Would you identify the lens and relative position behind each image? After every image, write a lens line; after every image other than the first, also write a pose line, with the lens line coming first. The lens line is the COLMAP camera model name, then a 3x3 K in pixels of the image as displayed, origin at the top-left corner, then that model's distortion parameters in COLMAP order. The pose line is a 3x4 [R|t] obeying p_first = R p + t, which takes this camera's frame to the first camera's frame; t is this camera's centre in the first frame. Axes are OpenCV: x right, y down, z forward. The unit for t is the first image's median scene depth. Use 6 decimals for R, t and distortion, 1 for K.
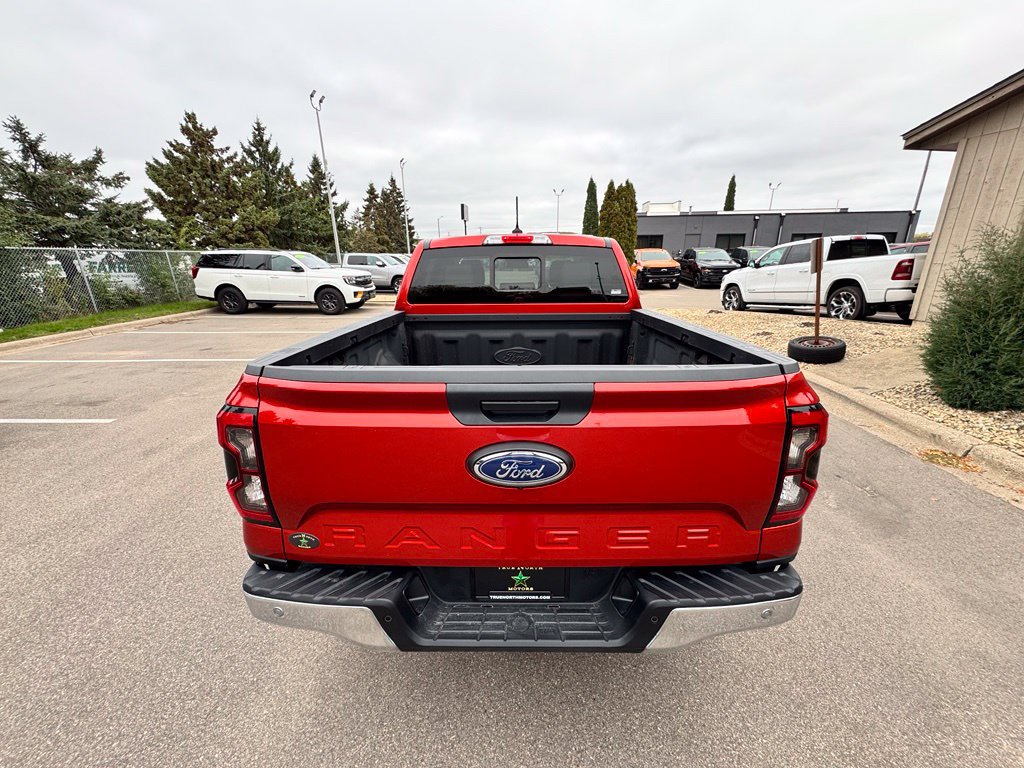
lens RADIAL K [[413.4, 0, 507.5], [0, 413.4, 385.5], [0, 0, 1]] dist [-0.001732, 0.000214]
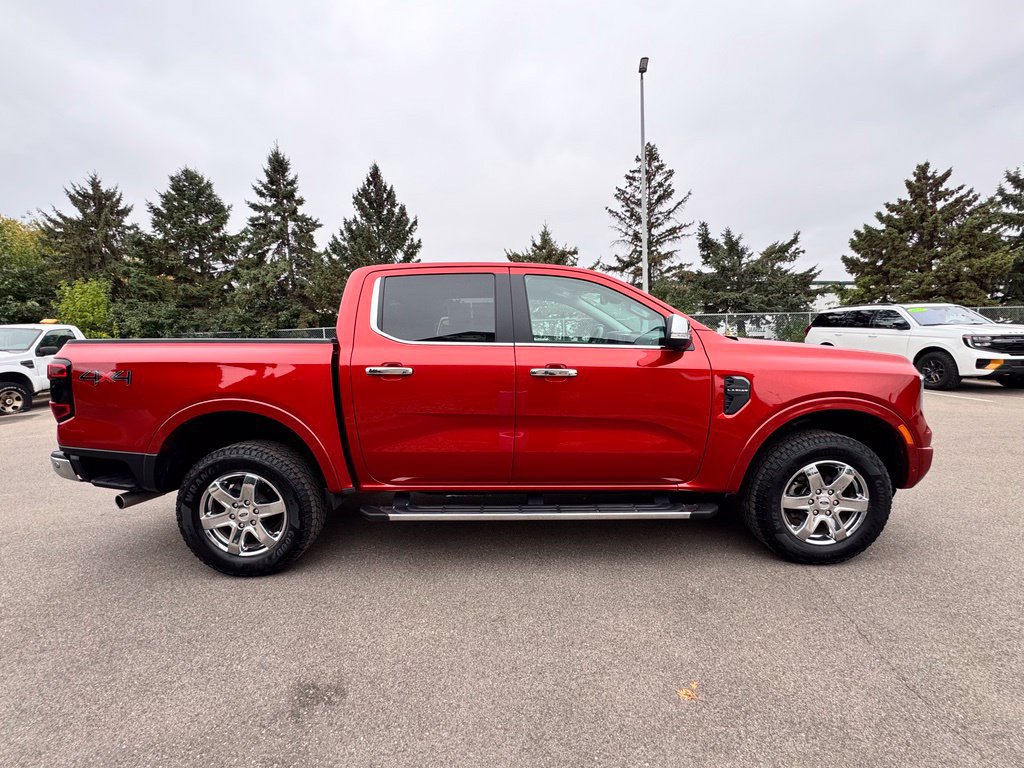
lens RADIAL K [[413.4, 0, 507.5], [0, 413.4, 385.5], [0, 0, 1]] dist [-0.001732, 0.000214]
pose [[0.004885, 0.122252, -0.992487, 0.305284], [-0.274009, 0.954676, 0.116246, -0.073456], [0.961715, 0.271383, 0.038162, 0.337068]]
